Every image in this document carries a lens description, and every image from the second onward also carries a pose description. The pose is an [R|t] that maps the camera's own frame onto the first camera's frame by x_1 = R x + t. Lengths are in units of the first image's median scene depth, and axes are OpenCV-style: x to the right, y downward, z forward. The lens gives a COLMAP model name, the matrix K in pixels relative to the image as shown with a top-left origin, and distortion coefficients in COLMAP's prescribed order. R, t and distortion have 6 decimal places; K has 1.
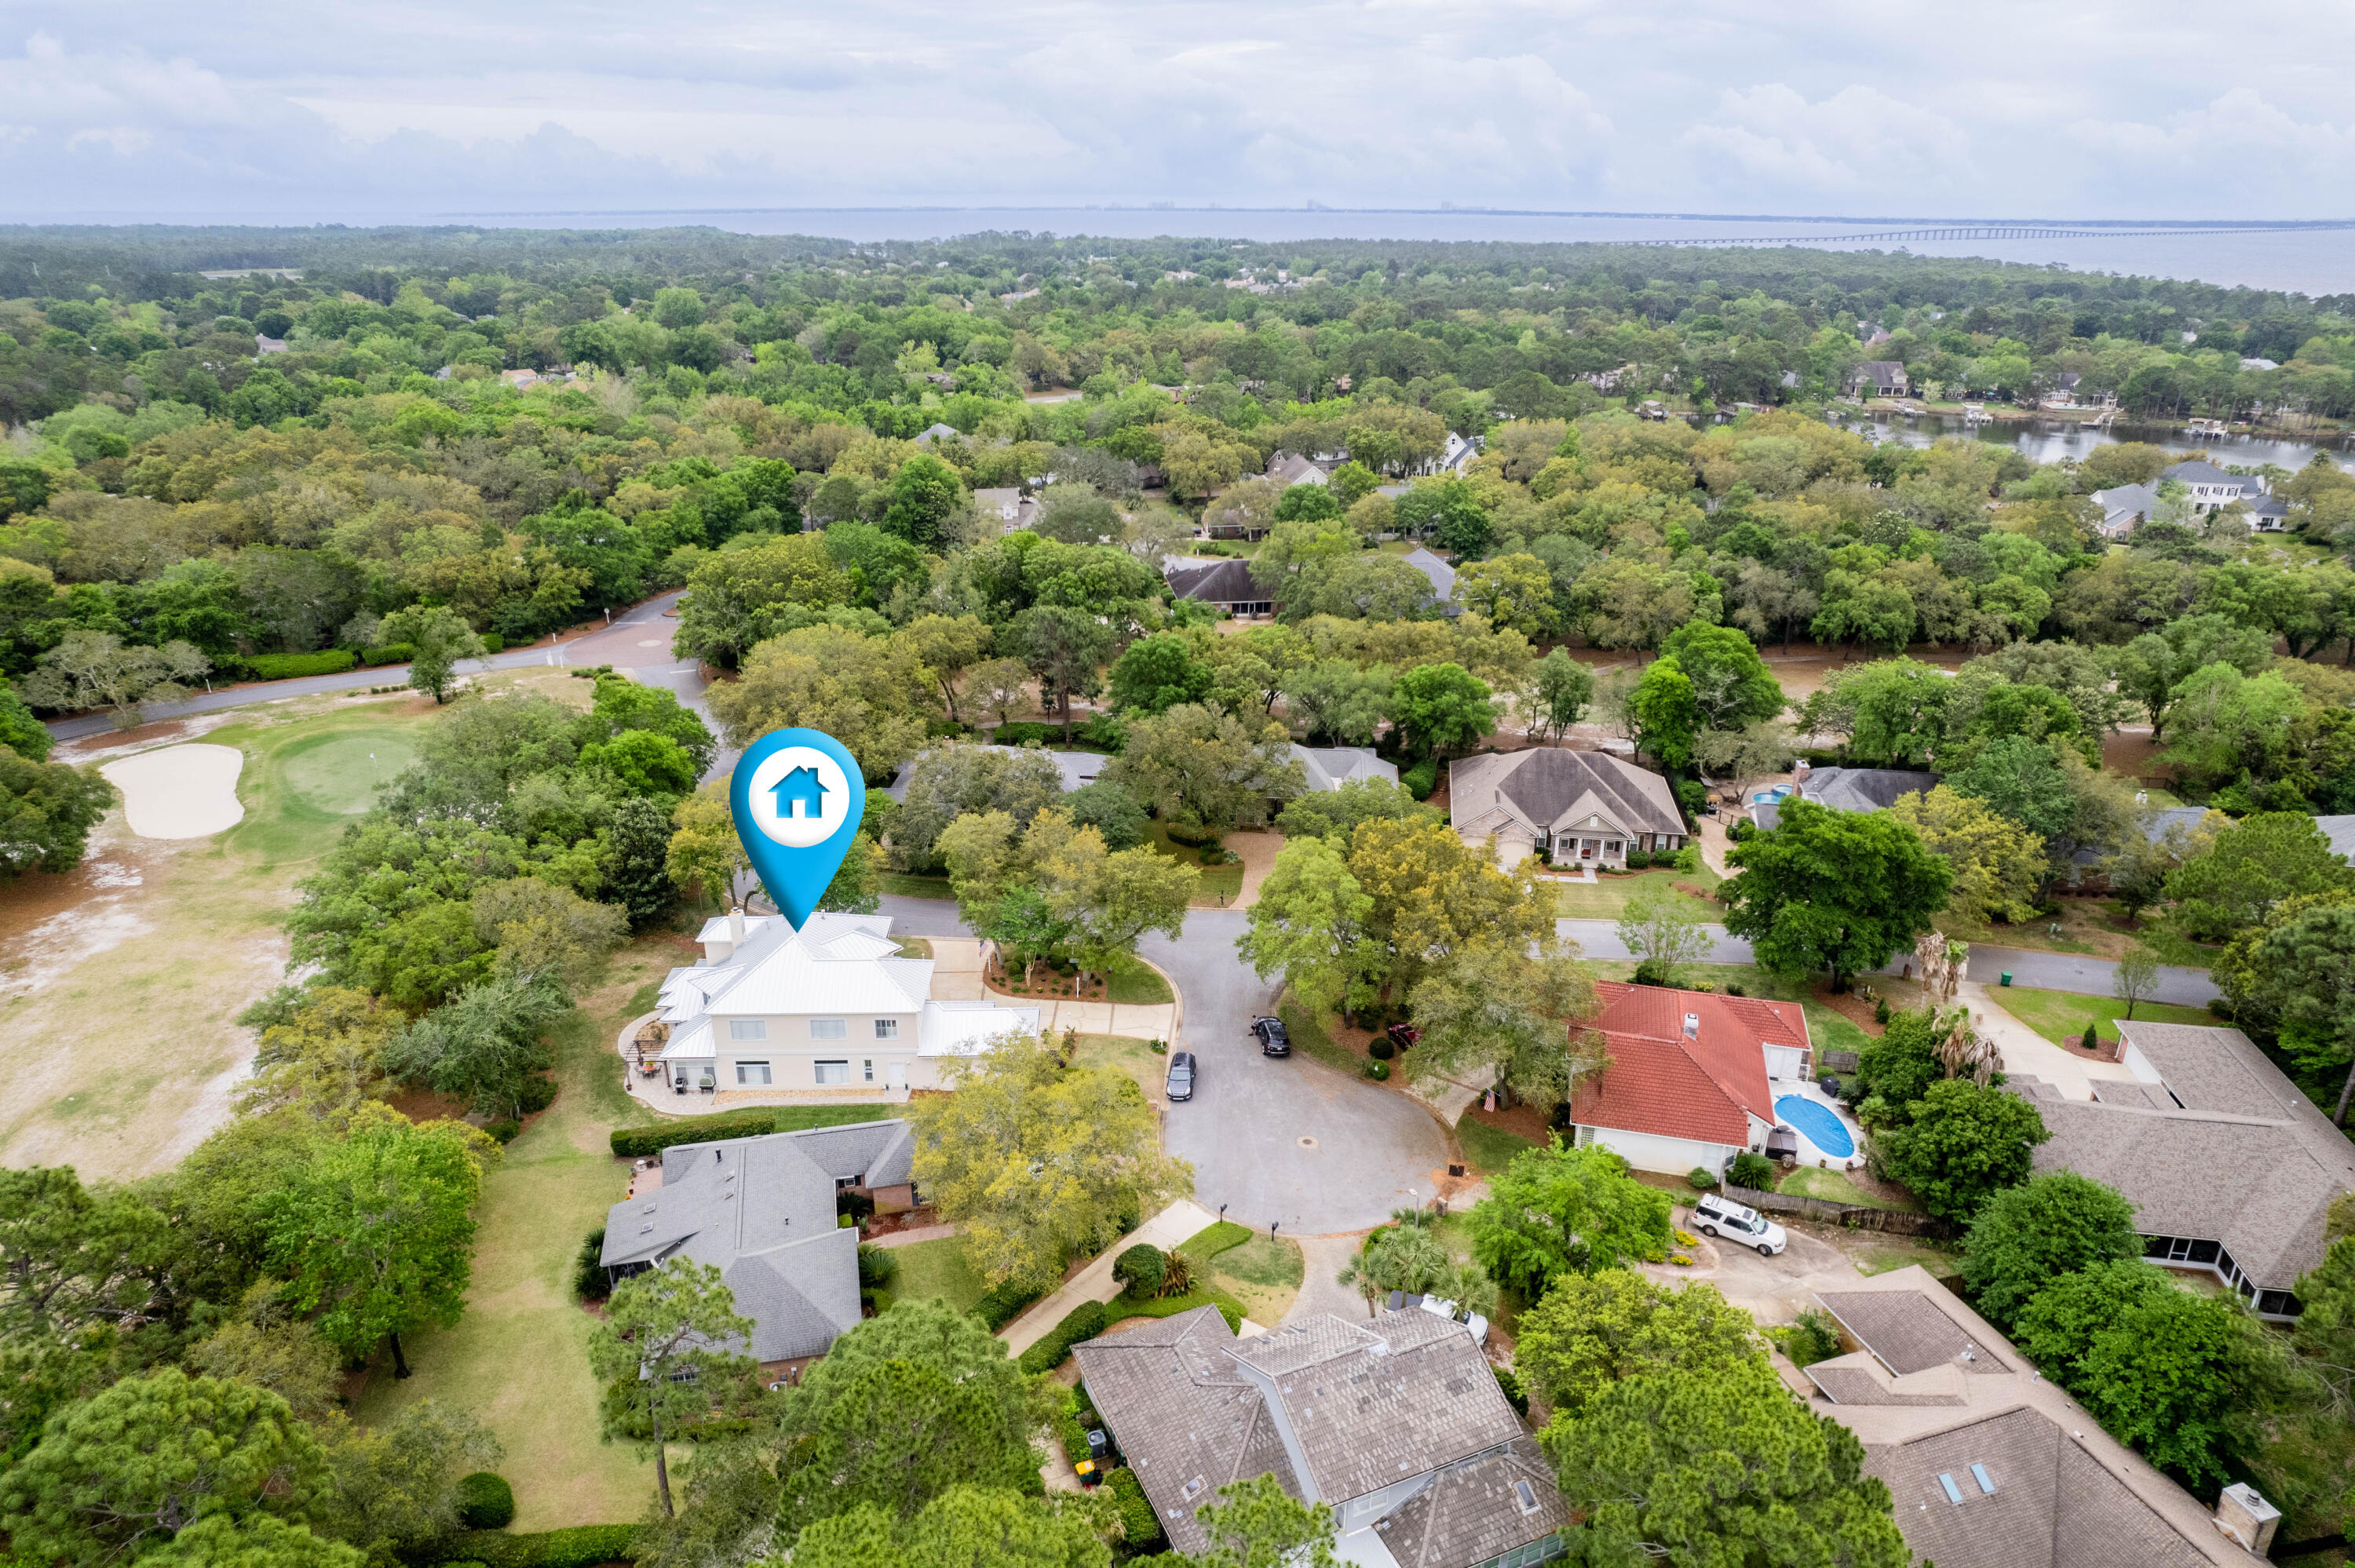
lens RADIAL K [[1544.4, 0, 1189.1], [0, 1544.4, 785.9], [0, 0, 1]] dist [-0.075810, 0.071959]
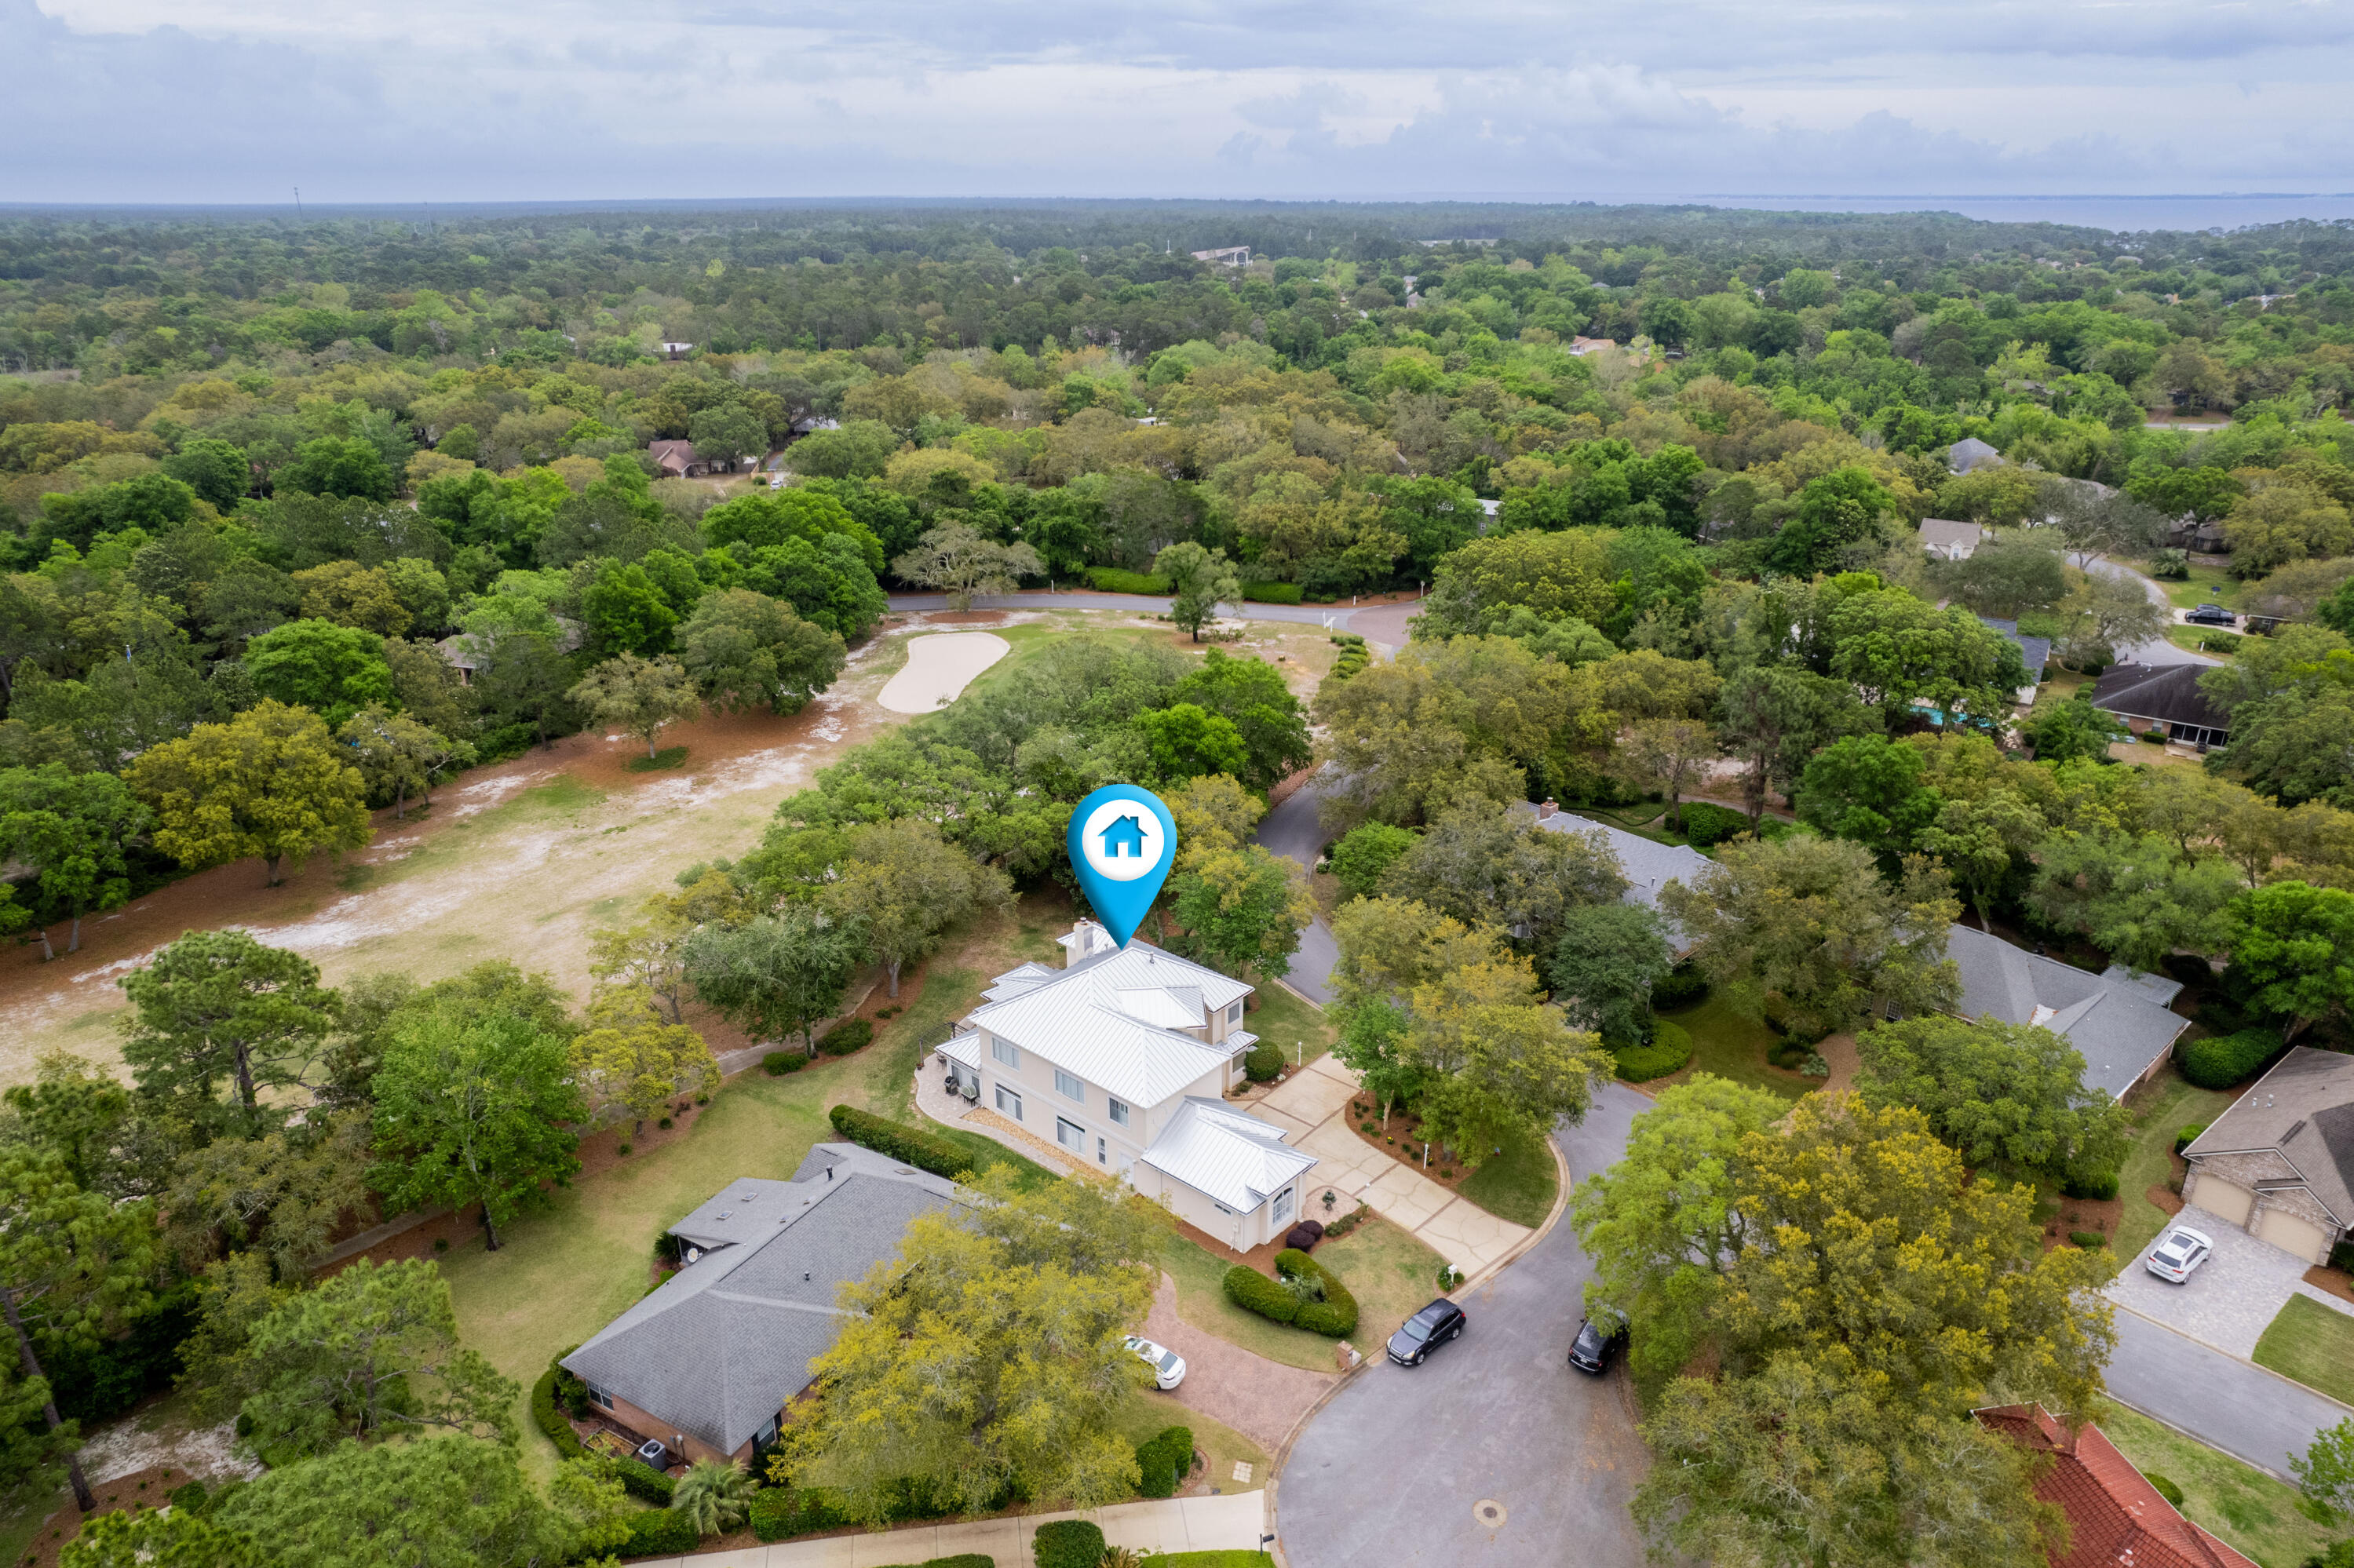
lens RADIAL K [[1543.8, 0, 1188.6], [0, 1543.8, 785.9], [0, 0, 1]] dist [-0.075810, 0.071959]
pose [[0.723774, 0.246288, -0.644588, 0.166437], [-0.241382, 0.965483, 0.097863, -0.053004], [0.646441, 0.084761, 0.758241, 0.197898]]
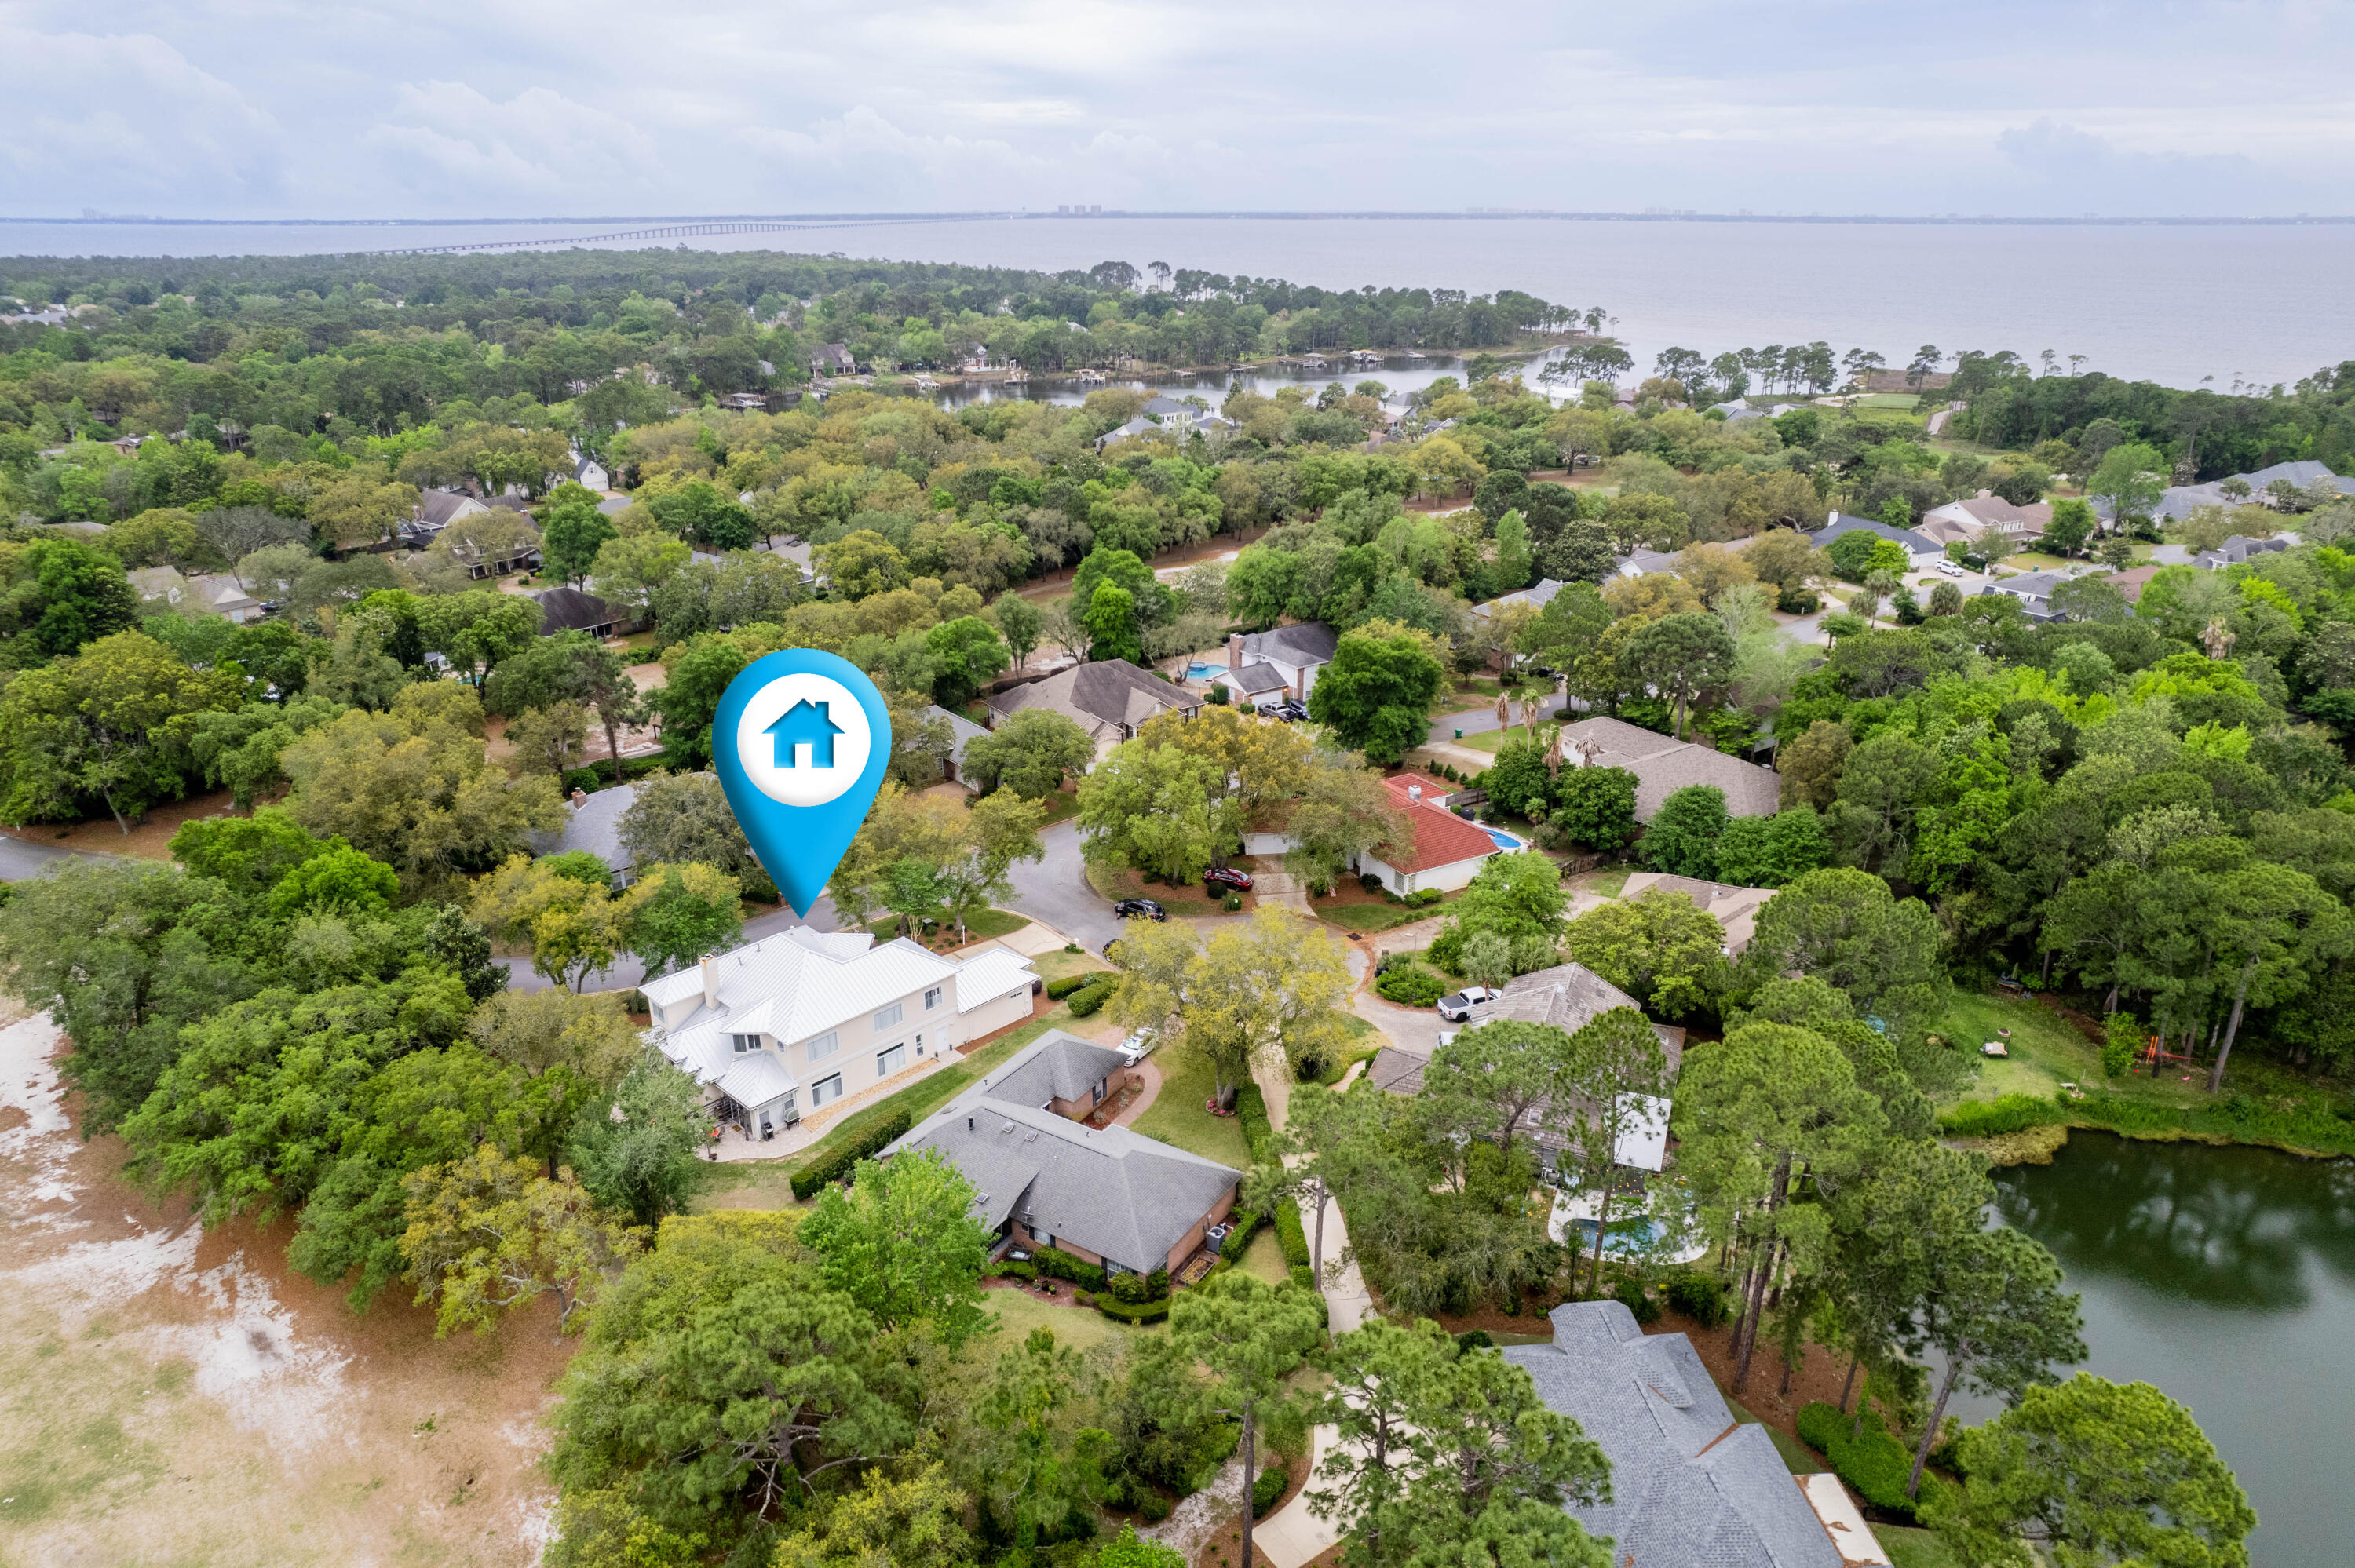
lens RADIAL K [[1544.4, 0, 1189.1], [0, 1544.4, 785.9], [0, 0, 1]] dist [-0.075810, 0.071959]
pose [[0.706083, -0.255682, 0.660359, -0.381898], [0.255670, 0.961684, 0.098979, -0.022683], [-0.660364, 0.098946, 0.744399, 0.038655]]
